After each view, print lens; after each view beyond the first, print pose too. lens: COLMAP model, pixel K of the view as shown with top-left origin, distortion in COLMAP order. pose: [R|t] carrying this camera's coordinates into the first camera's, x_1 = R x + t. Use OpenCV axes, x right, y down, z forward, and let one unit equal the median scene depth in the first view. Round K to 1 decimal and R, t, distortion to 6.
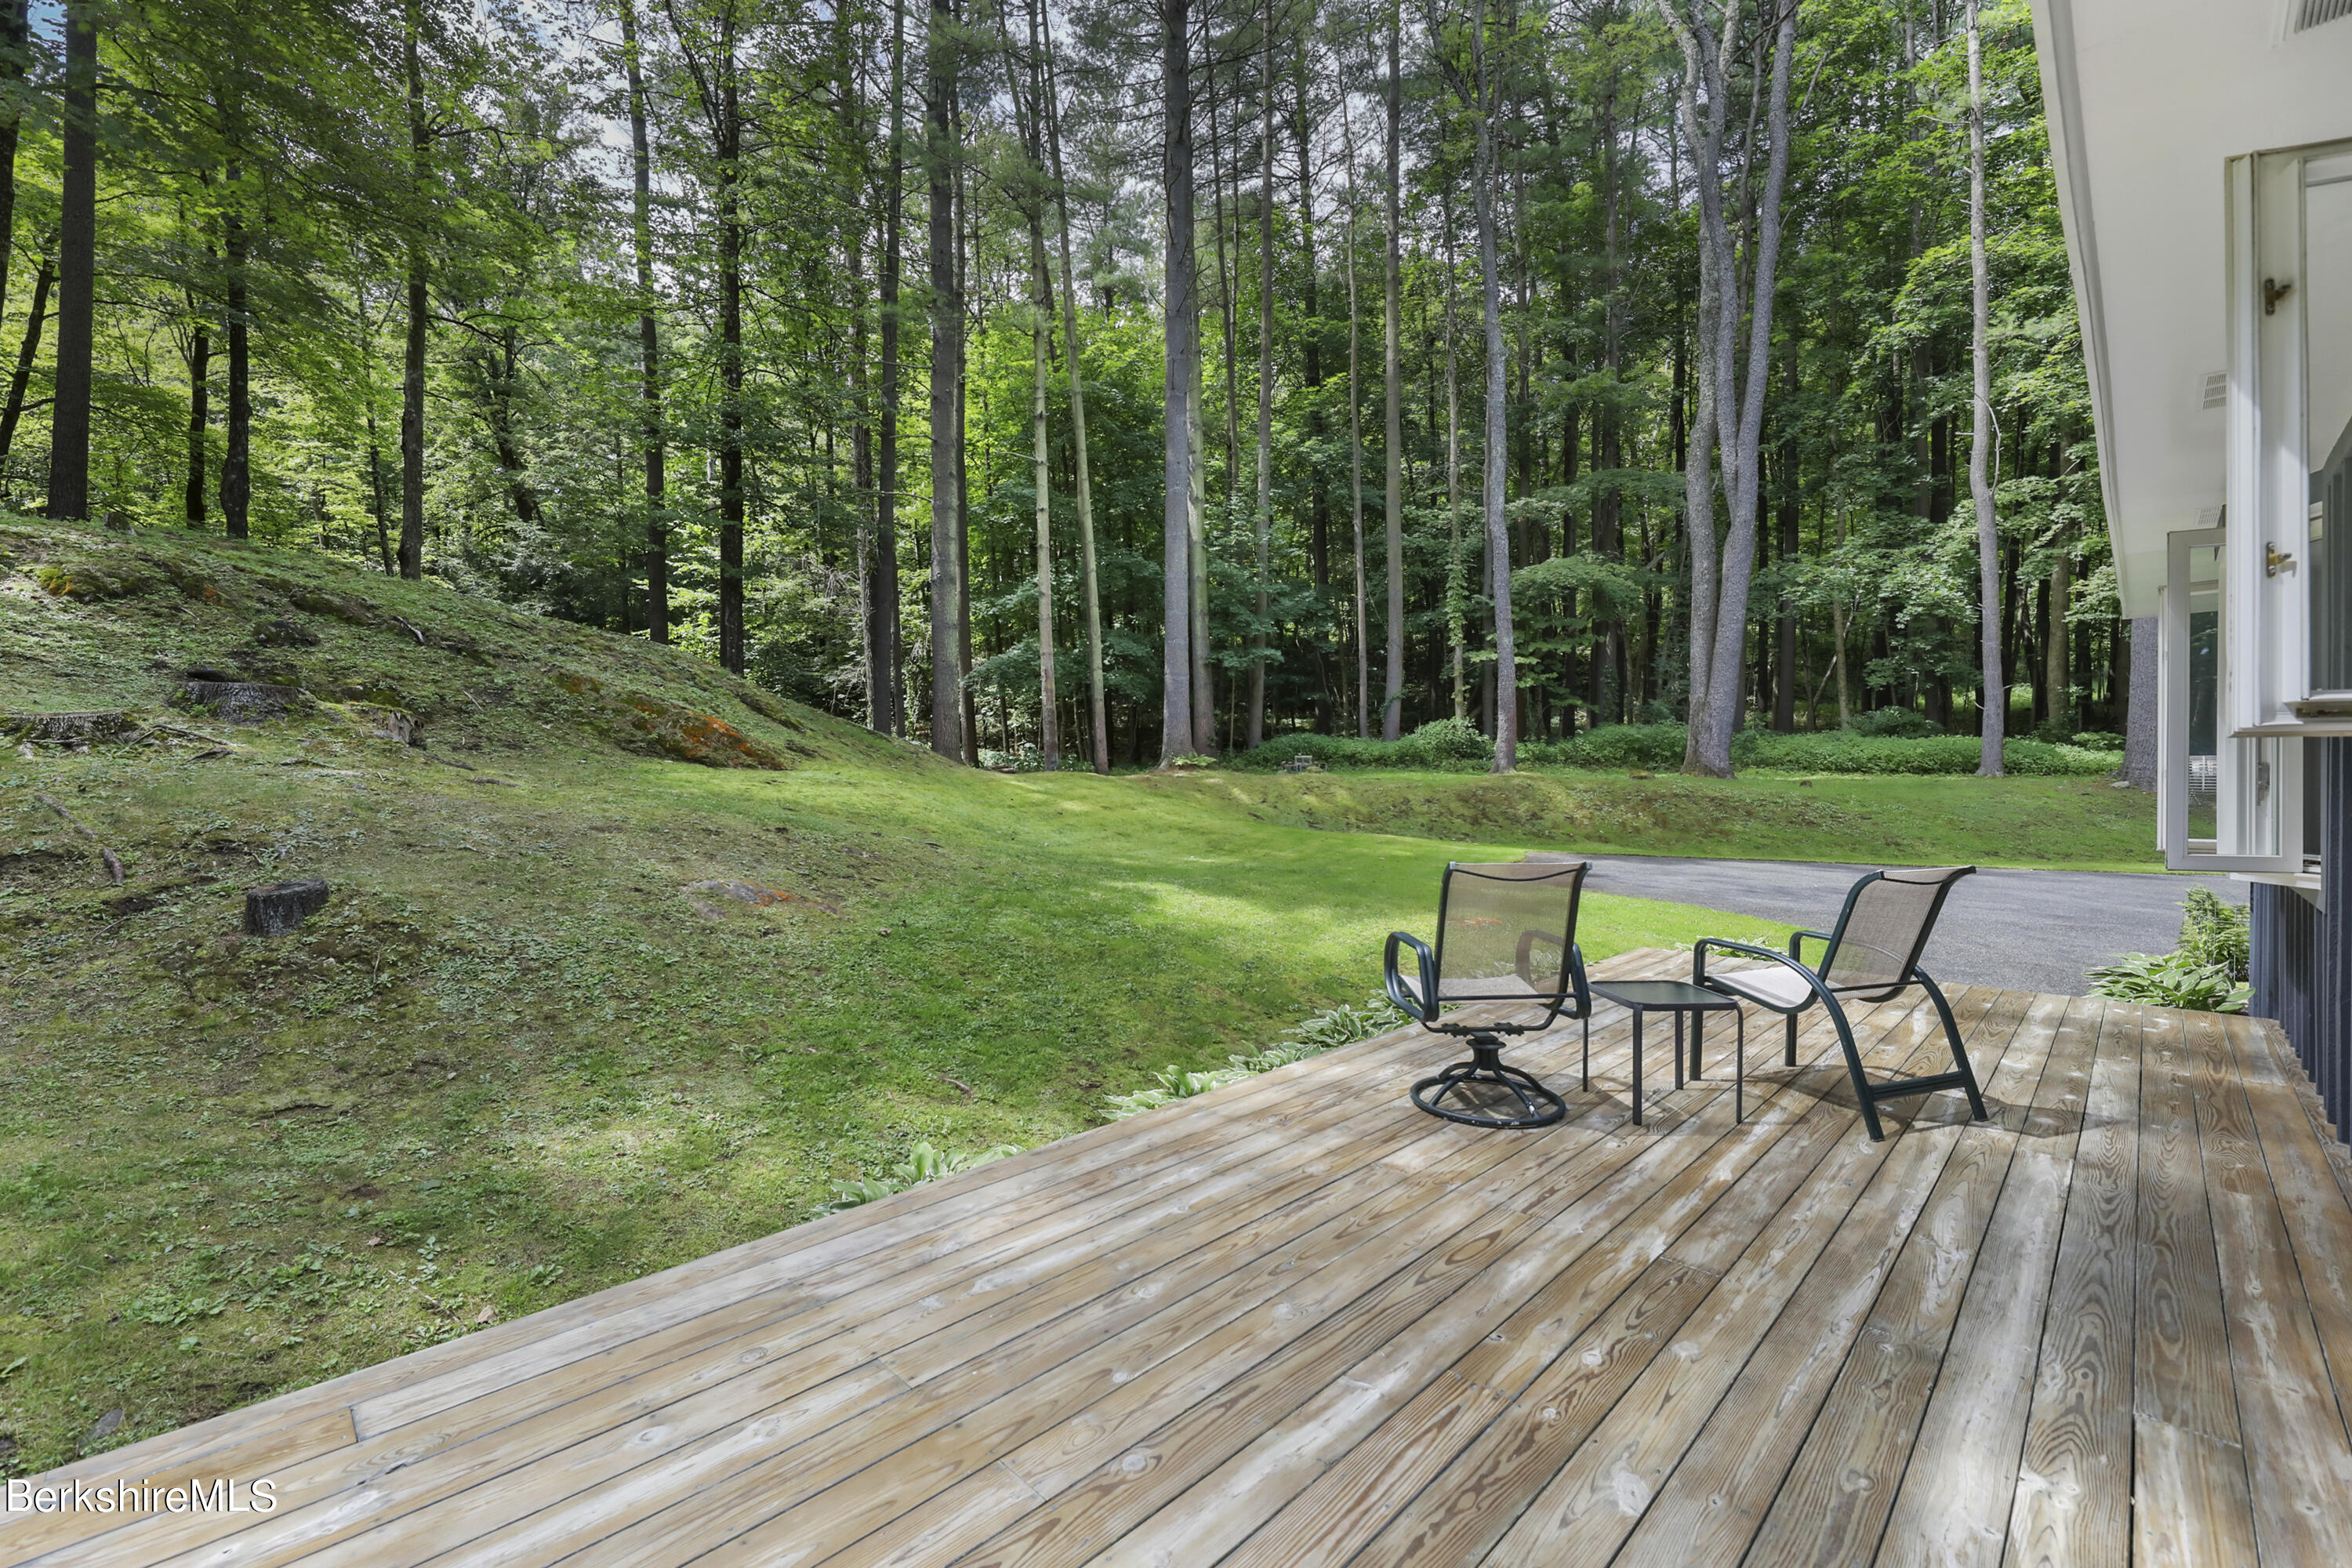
lens RADIAL K [[964.8, 0, 1184.8], [0, 964.8, 795.2], [0, 0, 1]] dist [0.001044, -0.001526]
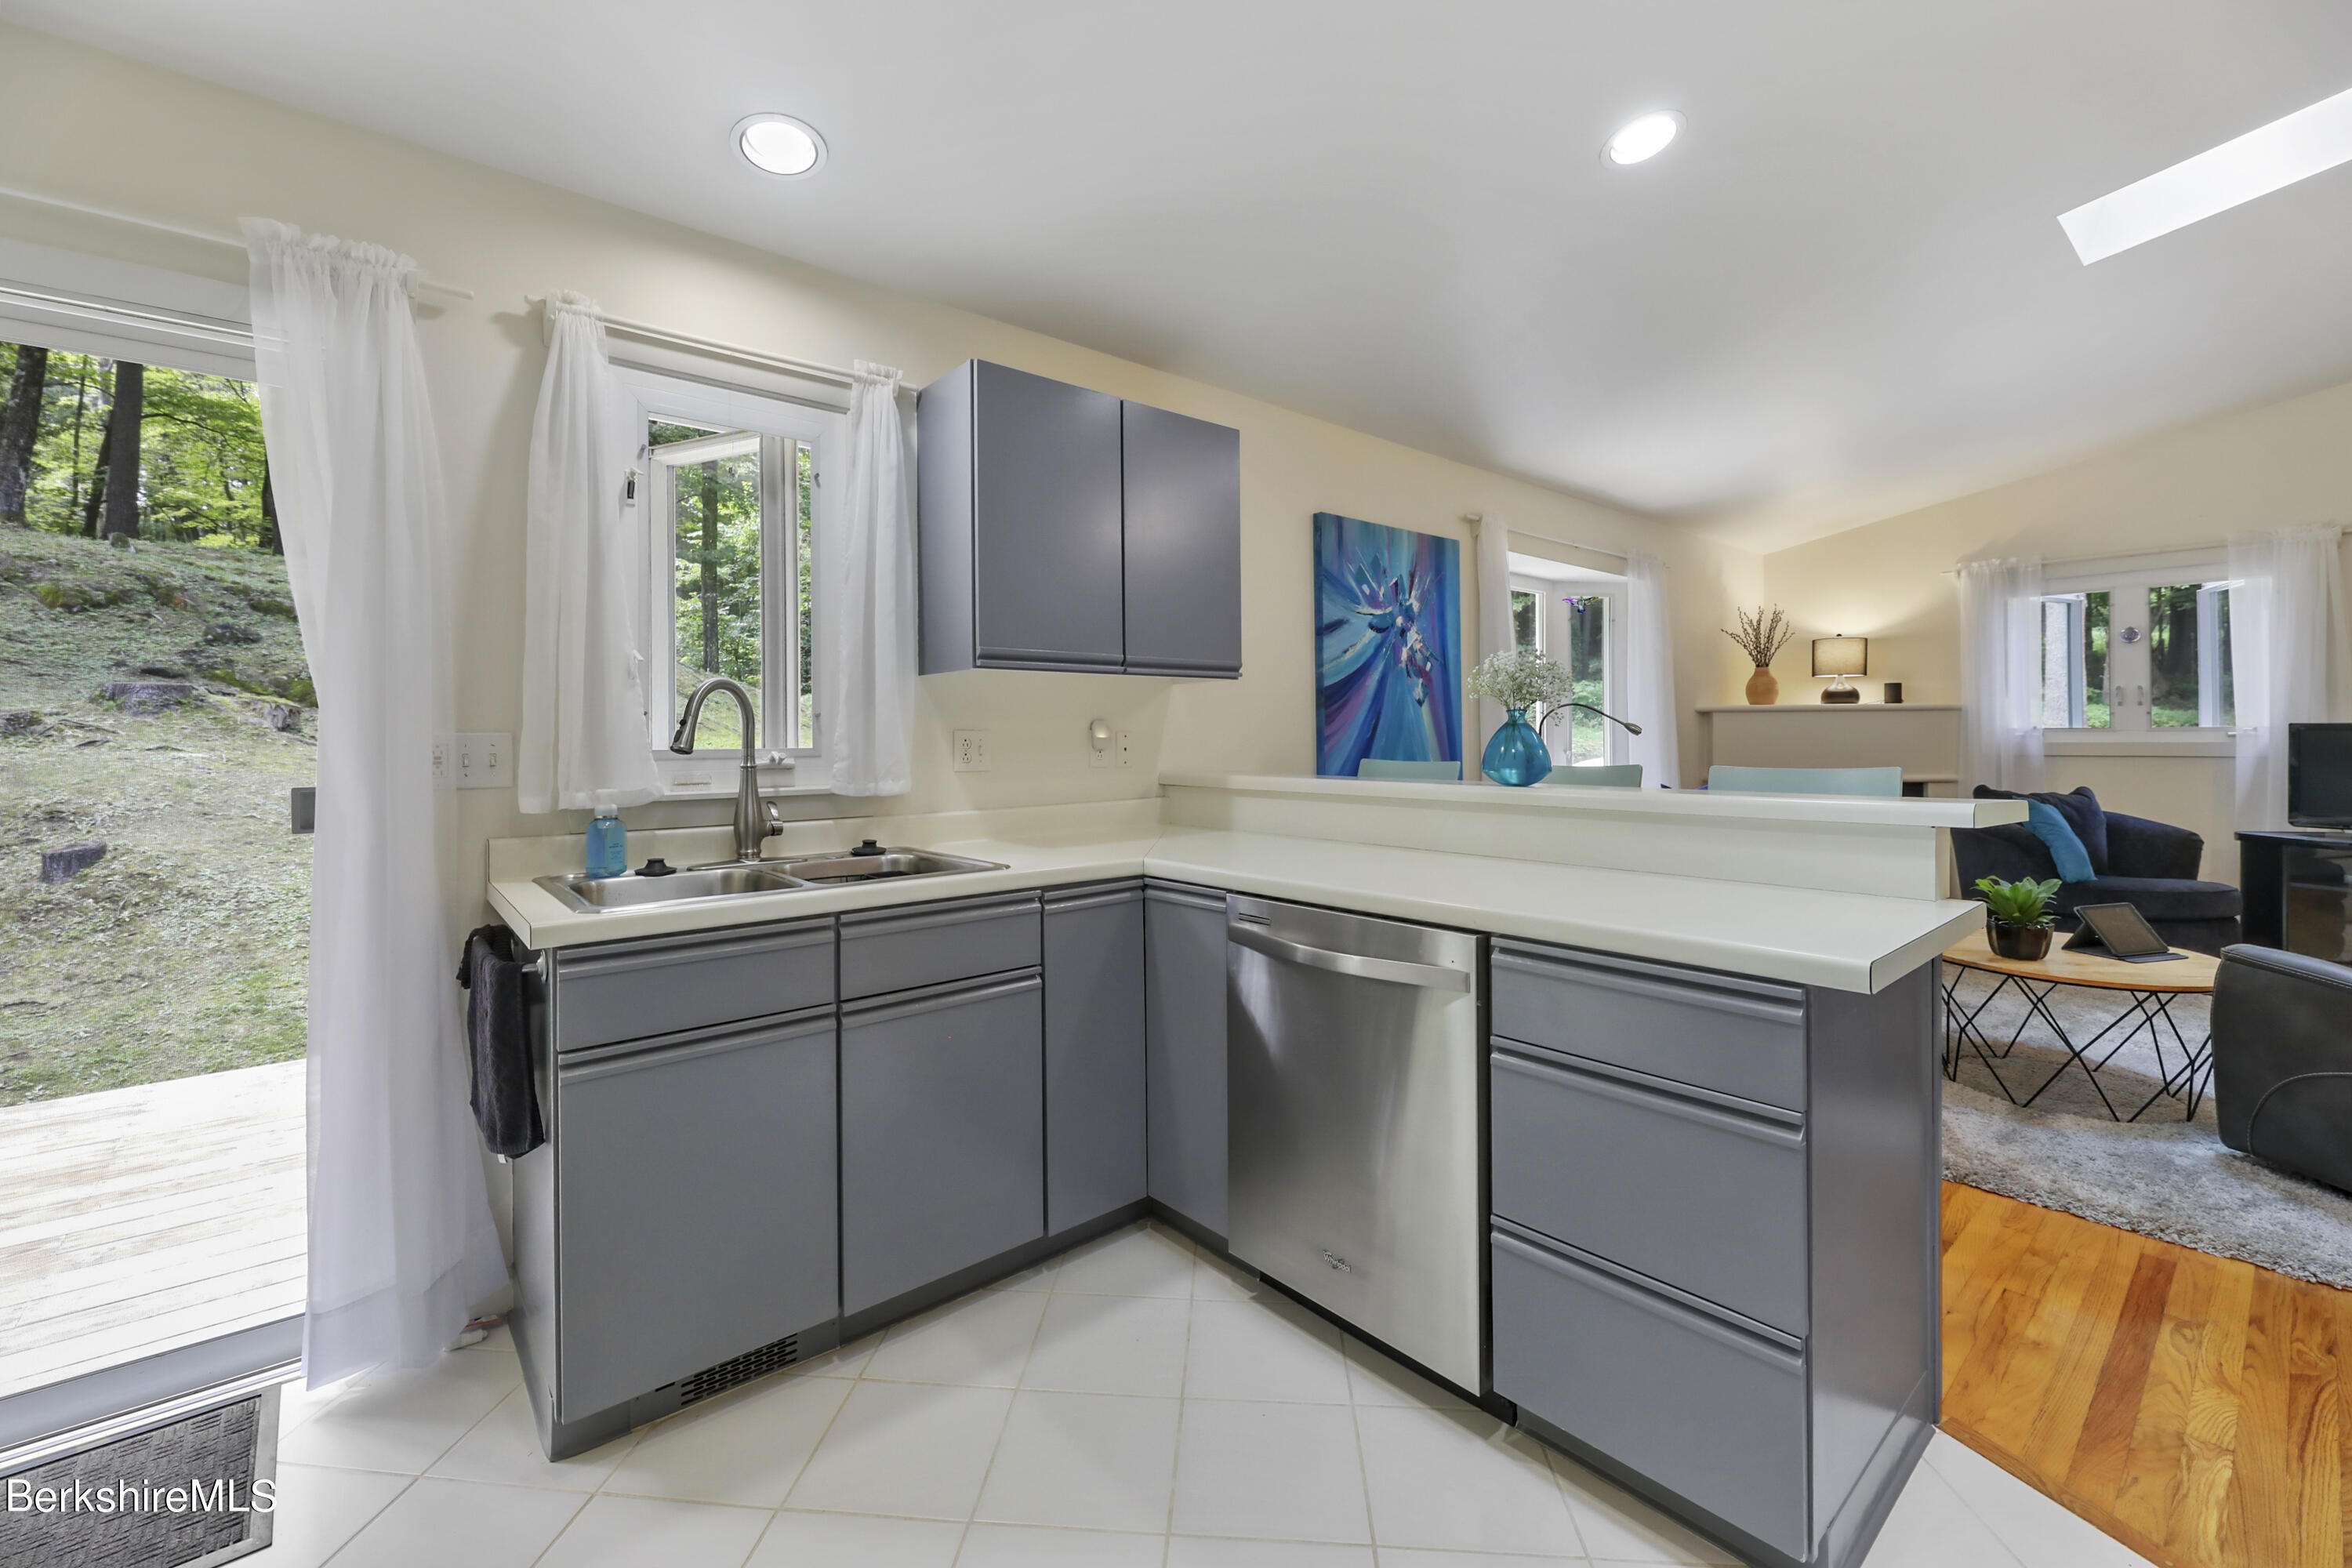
lens RADIAL K [[964.8, 0, 1178.7], [0, 964.8, 745.1], [0, 0, 1]] dist [0.001044, -0.001526]
pose [[0.996588, -0.006297, -0.082296, 0.494771], [0.006095, 0.999978, -0.002700, -0.024021], [0.082311, 0.002189, 0.996604, -0.152968]]
